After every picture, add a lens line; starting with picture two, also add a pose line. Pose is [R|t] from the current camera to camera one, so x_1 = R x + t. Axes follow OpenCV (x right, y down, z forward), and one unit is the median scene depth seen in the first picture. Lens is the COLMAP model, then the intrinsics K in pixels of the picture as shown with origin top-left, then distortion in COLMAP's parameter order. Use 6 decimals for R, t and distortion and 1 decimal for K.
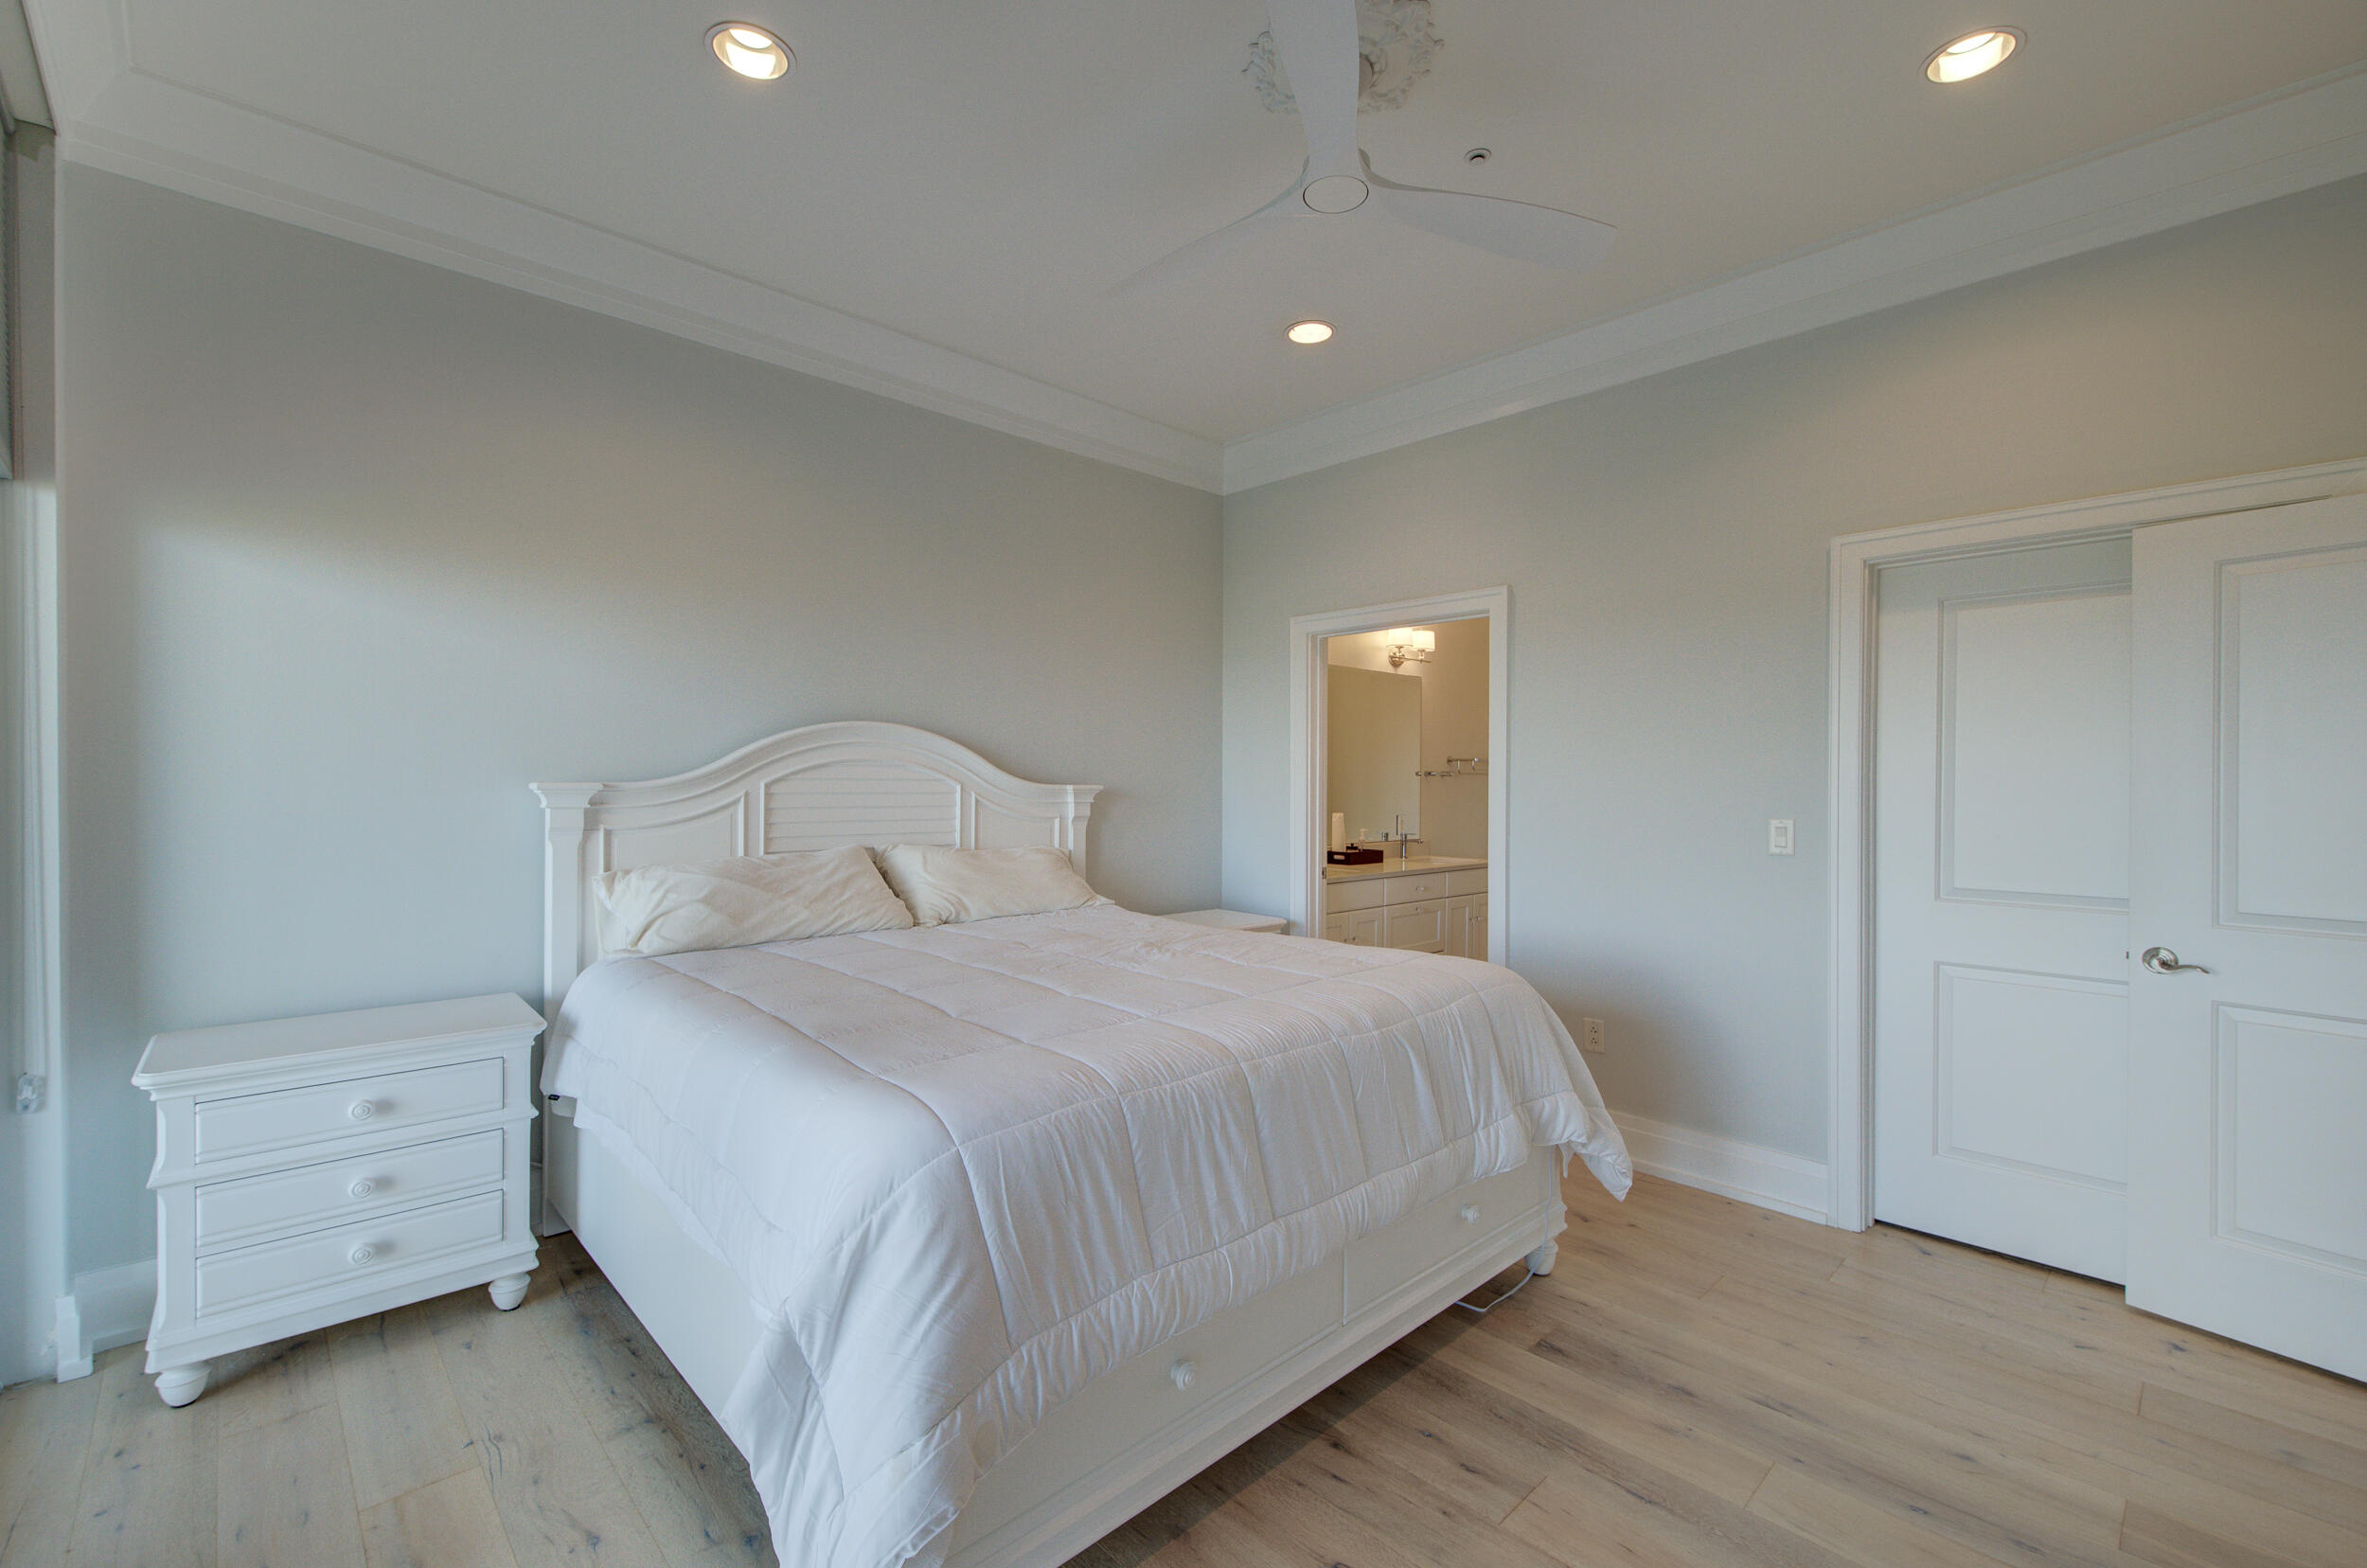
lens RADIAL K [[1014.6, 0, 1176.2], [0, 1014.6, 769.5], [0, 0, 1]] dist [0.002678, -0.000273]
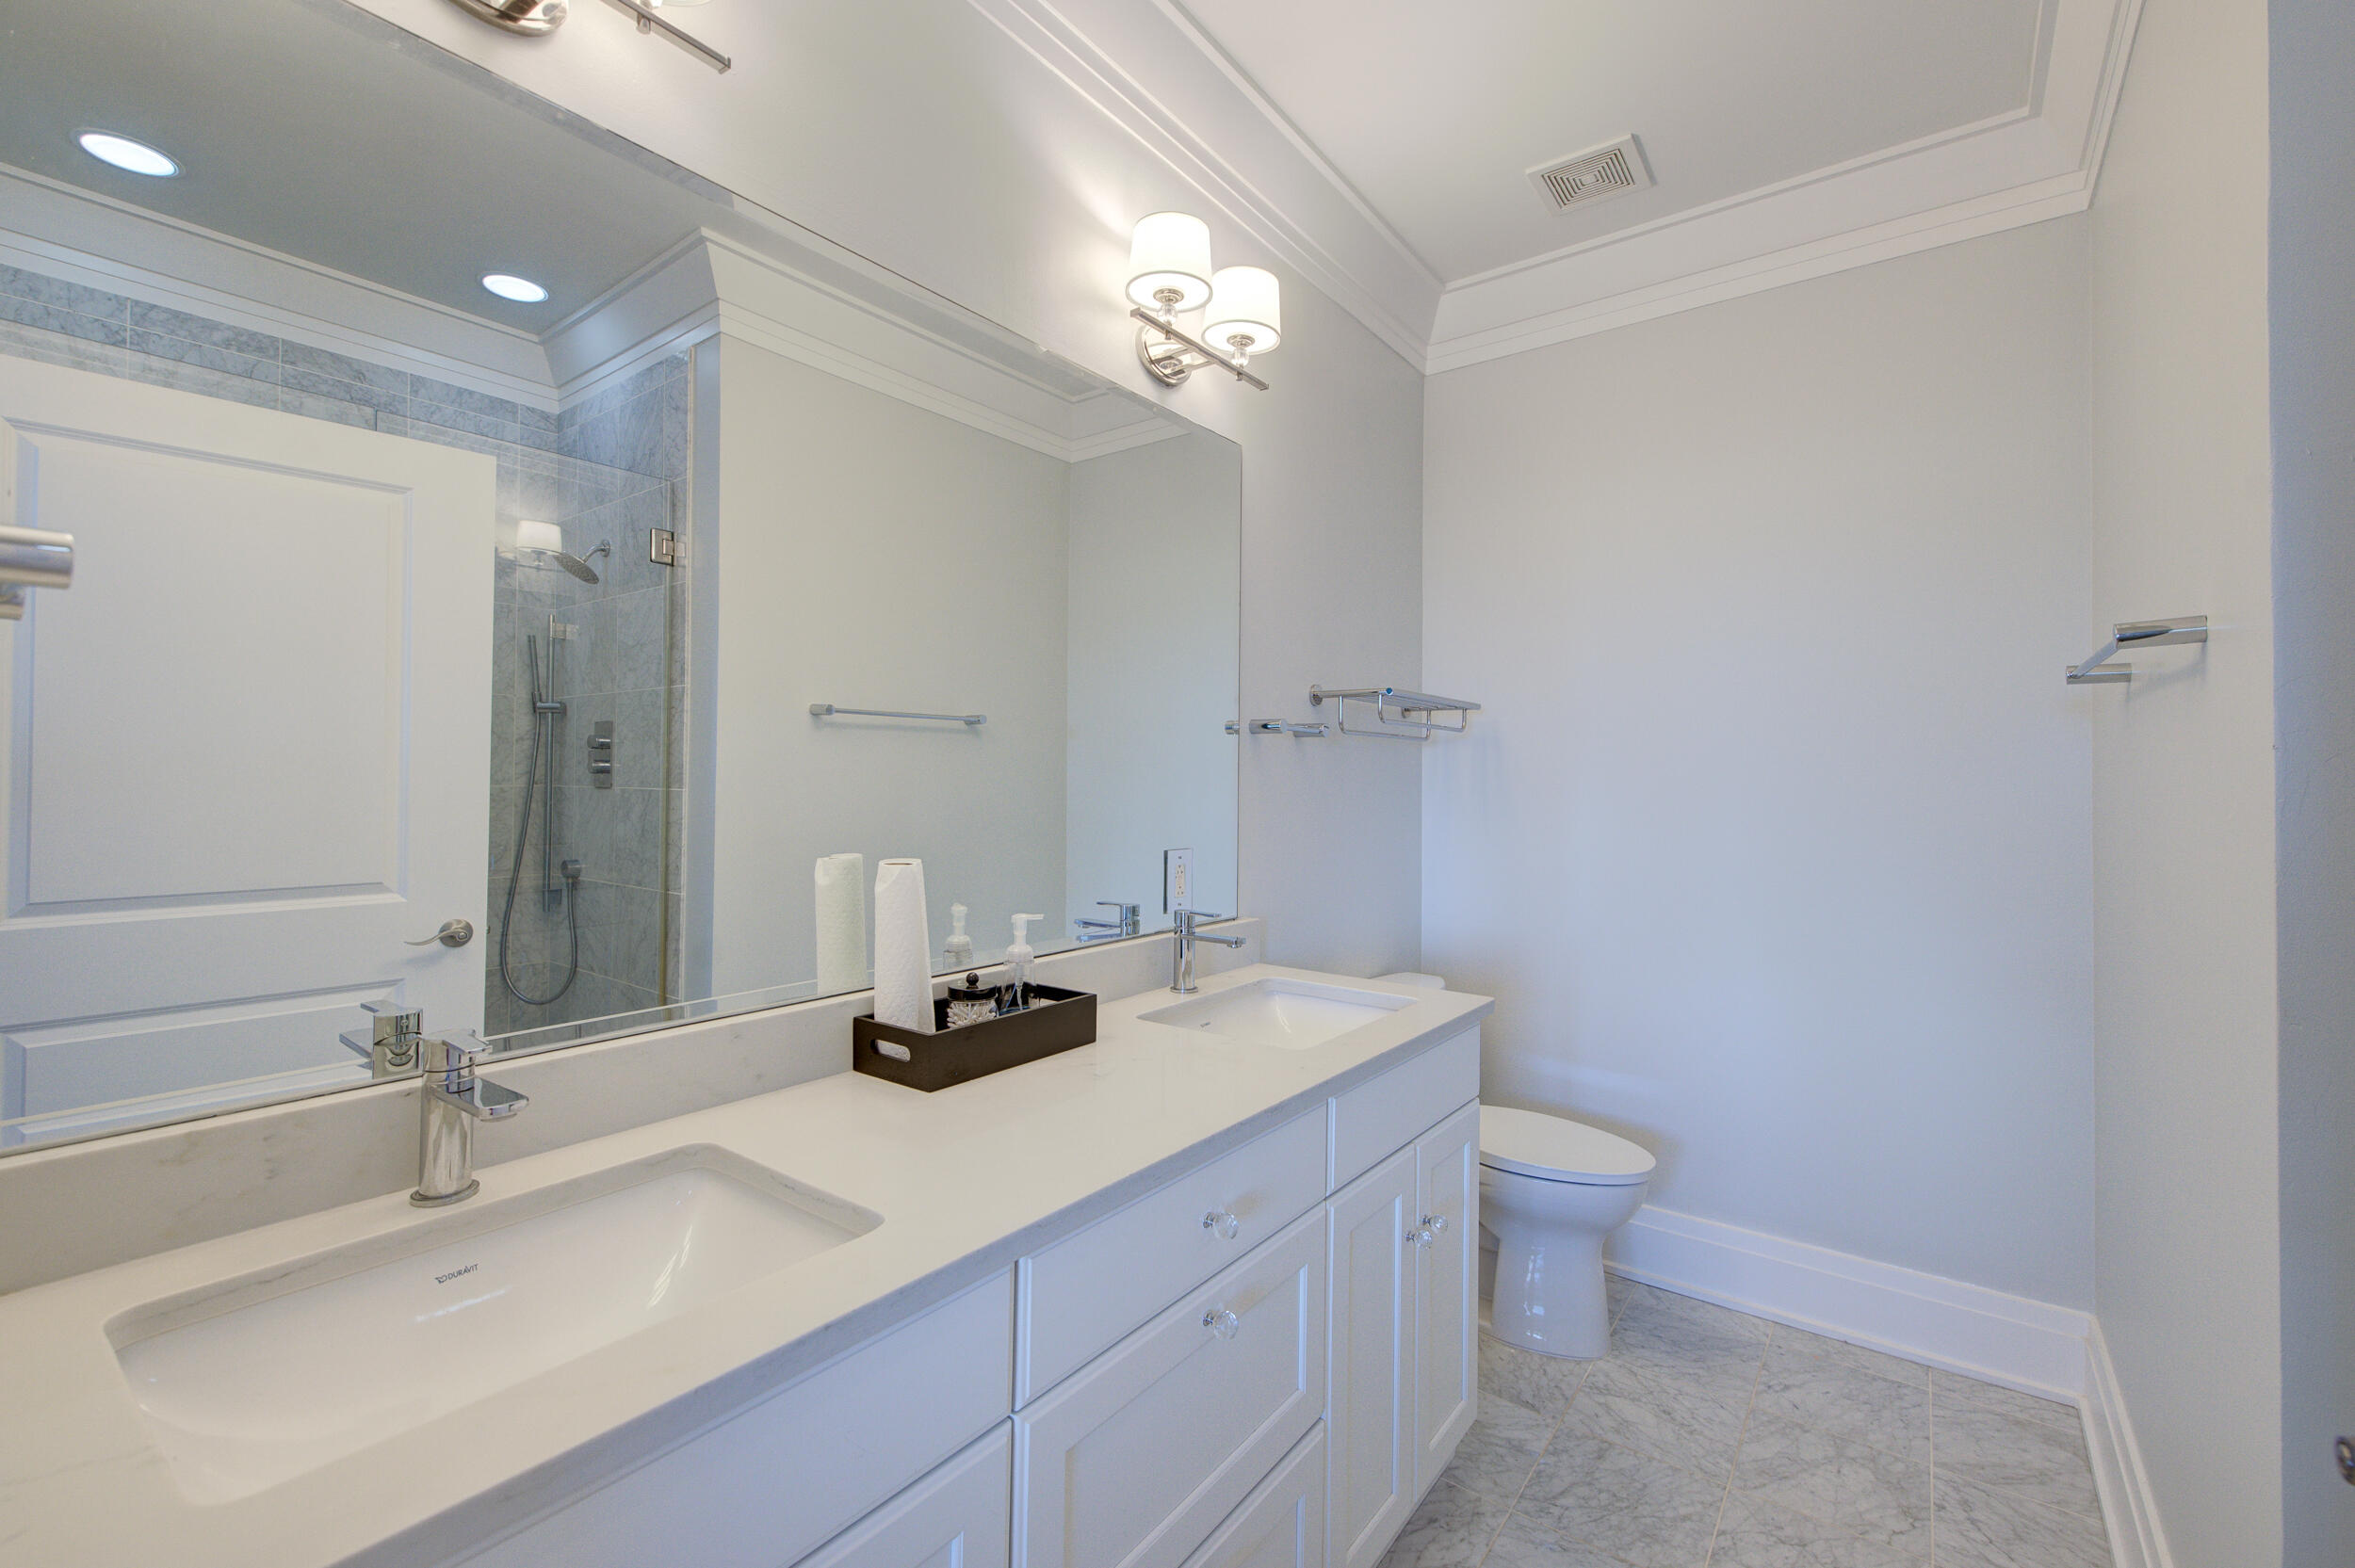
lens RADIAL K [[998.9, 0, 1173.9], [0, 998.9, 793.6], [0, 0, 1]] dist [0.000928, -0.000232]
pose [[0.988417, -0.006379, 0.151626, 0.173077], [0.002010, 0.999579, 0.028953, 0.017525], [-0.151747, -0.028313, 0.988014, 0.690783]]
